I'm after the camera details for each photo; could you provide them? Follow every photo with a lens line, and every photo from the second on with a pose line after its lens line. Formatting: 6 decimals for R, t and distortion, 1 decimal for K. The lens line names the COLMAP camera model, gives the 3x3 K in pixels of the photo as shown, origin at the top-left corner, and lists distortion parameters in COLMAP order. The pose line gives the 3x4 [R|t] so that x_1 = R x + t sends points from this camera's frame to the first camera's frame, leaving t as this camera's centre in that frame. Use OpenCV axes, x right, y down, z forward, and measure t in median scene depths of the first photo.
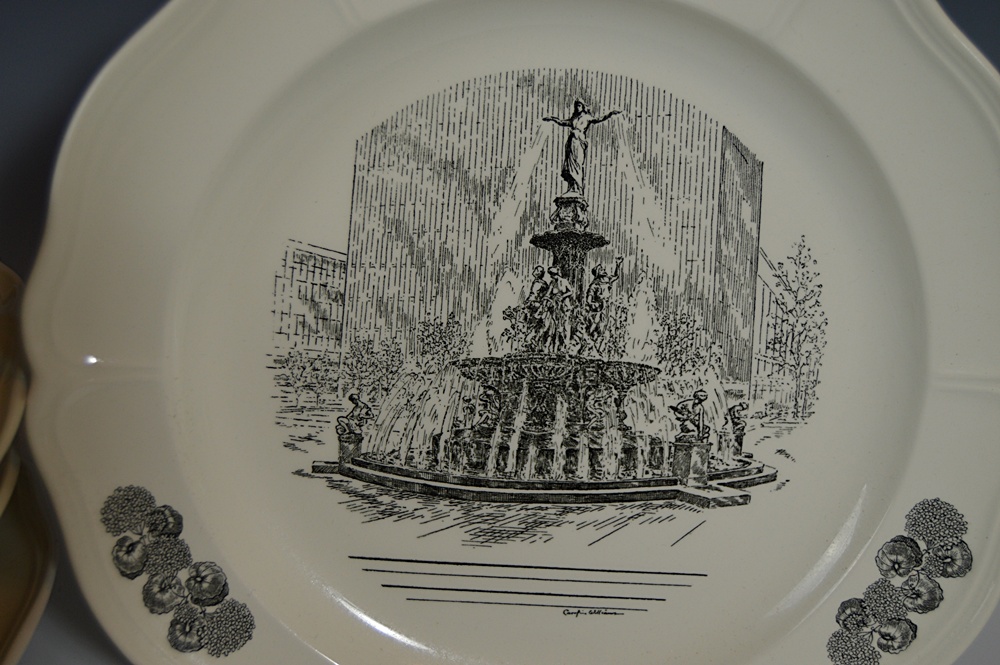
lens RADIAL K [[1383.6, 0, 501.1], [0, 1383.6, 333.0], [0, 0, 1]] dist [0.036261, 0.000000]
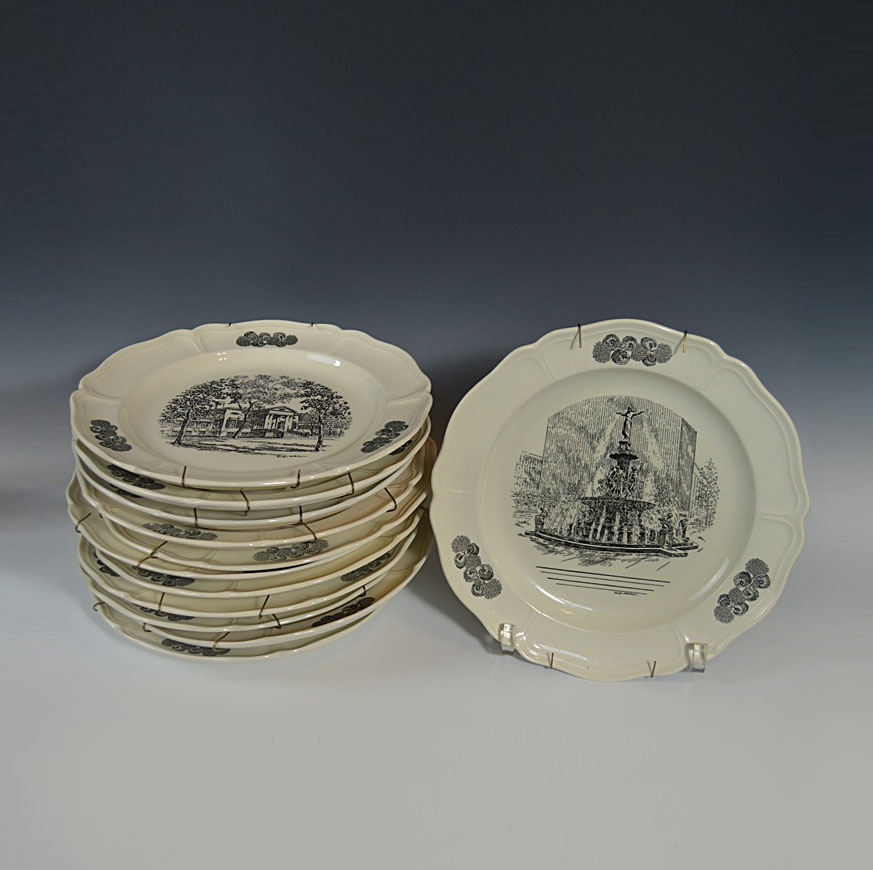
lens RADIAL K [[1251.6, 0, 435.9], [0, 1251.6, 433.4], [0, 0, 1]] dist [-0.016187, 0.000000]
pose [[0.991823, 0.051191, -0.116901, -0.032058], [-0.049463, 0.998620, 0.017636, -0.136232], [0.117642, -0.011709, 0.992987, -1.492497]]
